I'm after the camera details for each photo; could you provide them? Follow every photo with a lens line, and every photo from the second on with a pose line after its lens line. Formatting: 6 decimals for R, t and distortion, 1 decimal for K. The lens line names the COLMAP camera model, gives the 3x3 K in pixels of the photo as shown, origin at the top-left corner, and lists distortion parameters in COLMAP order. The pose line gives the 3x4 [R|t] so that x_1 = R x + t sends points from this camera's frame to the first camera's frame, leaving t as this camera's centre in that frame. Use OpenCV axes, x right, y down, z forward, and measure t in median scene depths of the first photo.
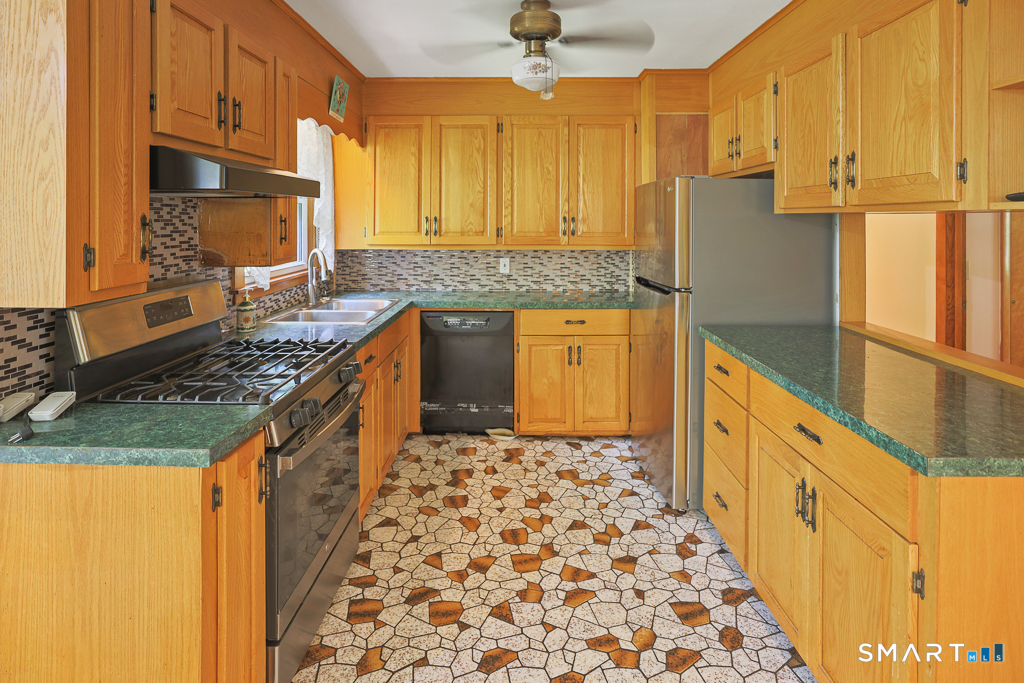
lens RADIAL K [[529.1, 0, 520.0], [0, 529.1, 225.8], [0, 0, 1]] dist [-0.030724, 0.000861]
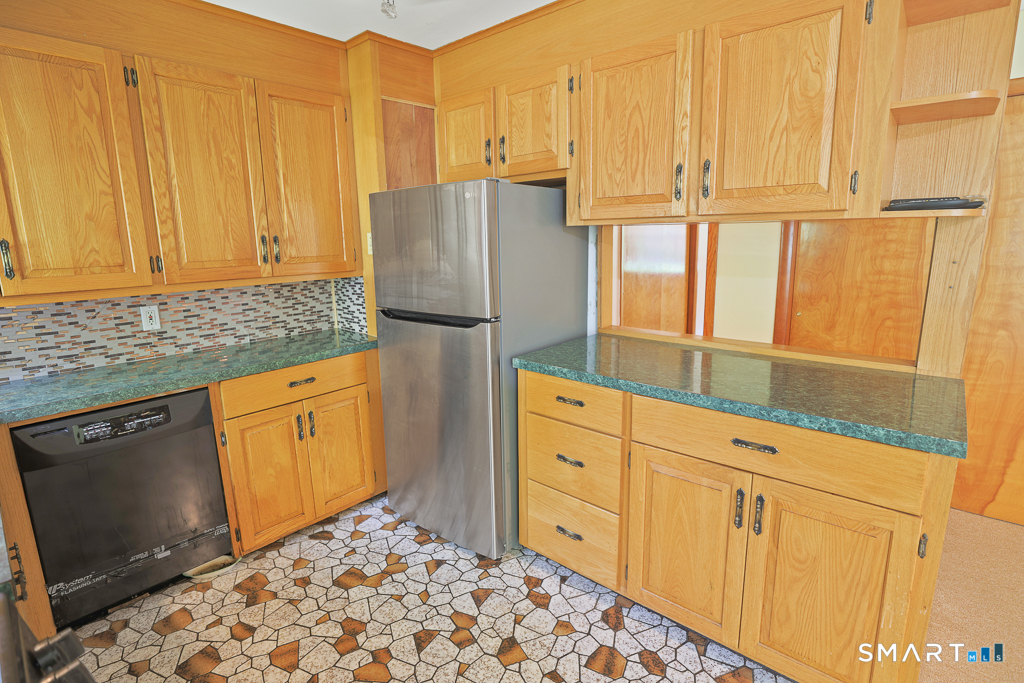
lens RADIAL K [[497.5, 0, 510.5], [0, 497.5, 332.3], [0, 0, 1]] dist [-0.046524, 0.015249]
pose [[0.668313, -0.155889, 0.727362, -0.219276], [0.029283, 0.982551, 0.183676, -0.001798], [-0.743303, -0.101453, 0.661217, 0.401169]]
